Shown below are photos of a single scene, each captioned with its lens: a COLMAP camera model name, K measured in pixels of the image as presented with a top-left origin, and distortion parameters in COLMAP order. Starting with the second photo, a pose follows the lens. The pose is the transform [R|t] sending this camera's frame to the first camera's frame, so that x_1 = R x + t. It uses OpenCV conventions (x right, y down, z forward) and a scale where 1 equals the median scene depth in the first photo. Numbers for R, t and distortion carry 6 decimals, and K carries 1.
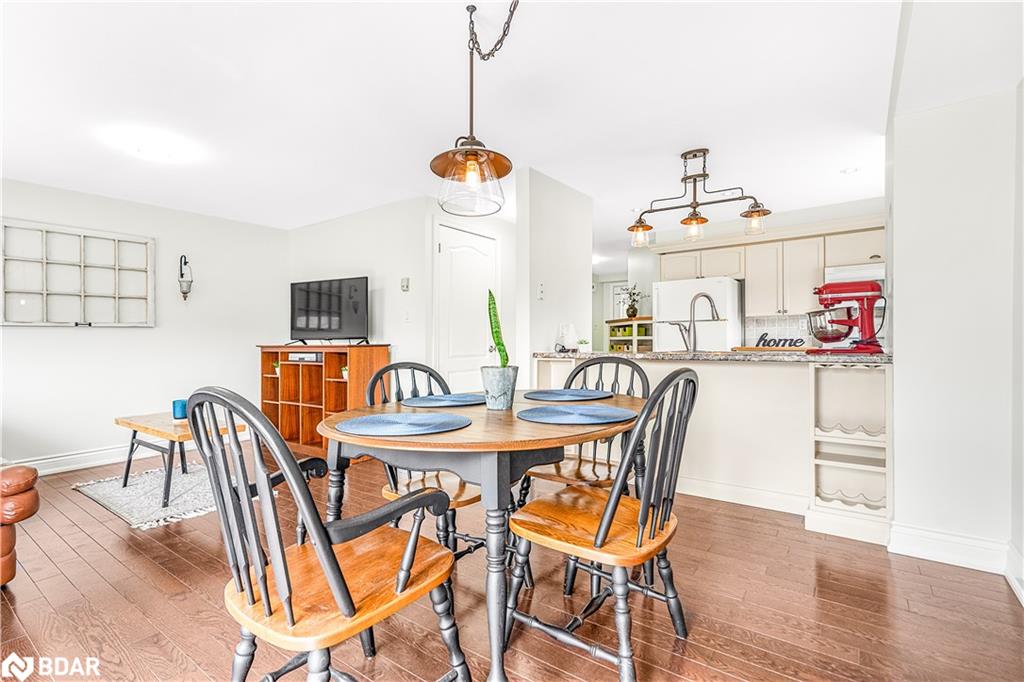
lens RADIAL K [[471.2, 0, 518.7], [0, 471.2, 338.0], [0, 0, 1]] dist [-0.000038, 0.003566]
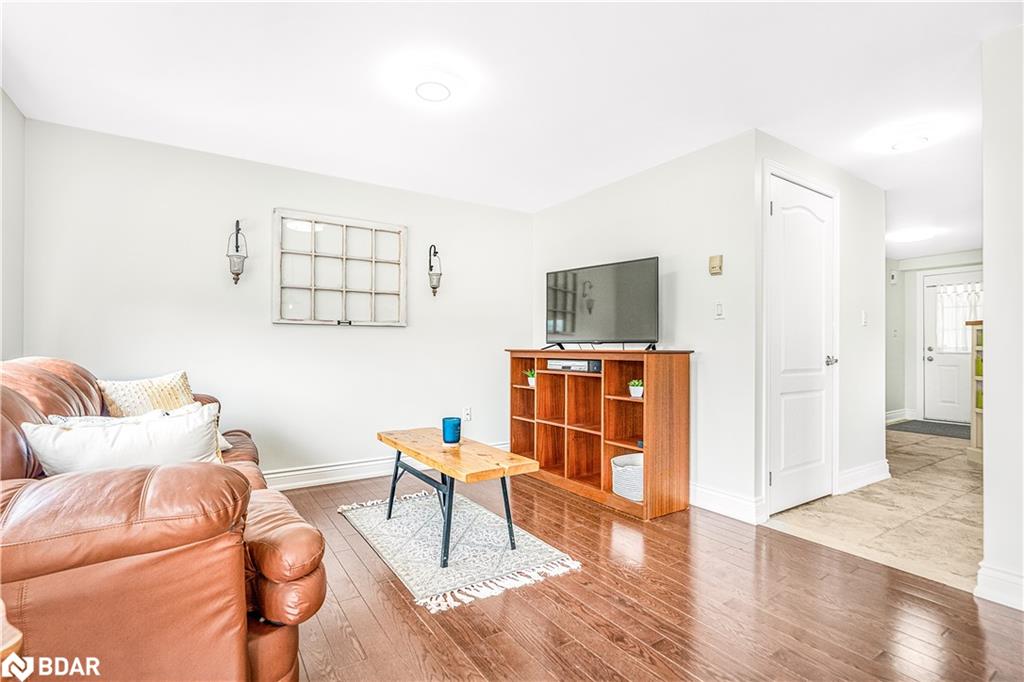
lens RADIAL K [[471.2, 0, 508.0], [0, 471.2, 347.9], [0, 0, 1]] dist [-0.000038, 0.003566]
pose [[0.933273, 0.015093, -0.358850, -0.278571], [-0.013508, 0.999885, 0.006924, 0.007773], [0.358914, -0.001614, 0.933369, 0.245824]]
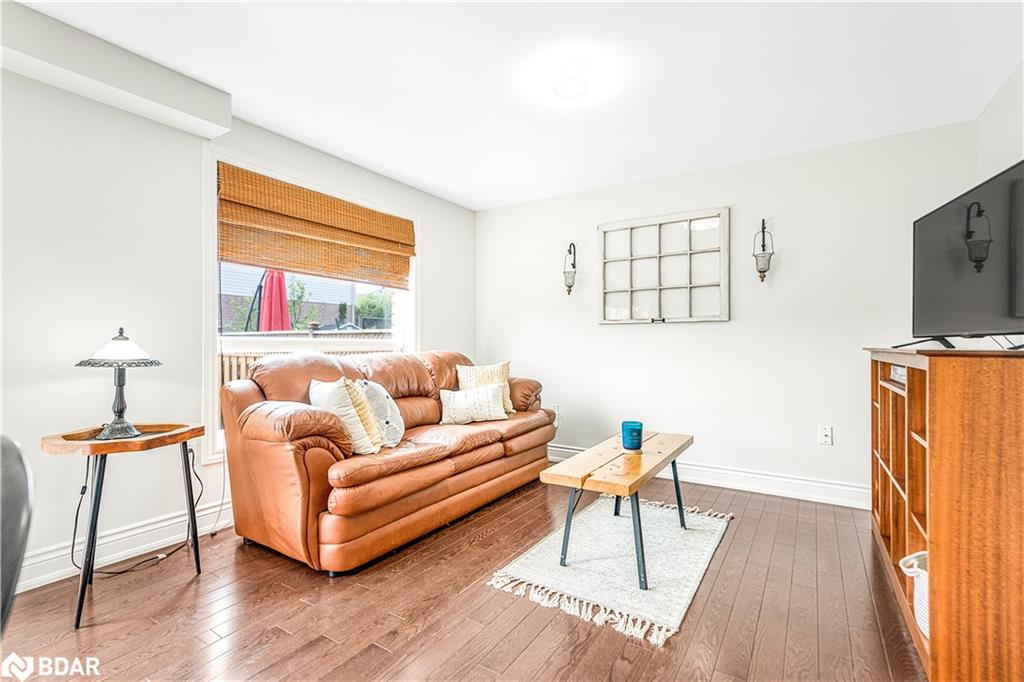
lens RADIAL K [[471.2, 0, 512.5], [0, 471.2, 339.3], [0, 0, 1]] dist [-0.000038, 0.003566]
pose [[0.069714, 0.003700, -0.997560, -0.026764], [0.002237, 0.999990, 0.003865, 0.003176], [0.997565, -0.002501, 0.069705, 0.599104]]
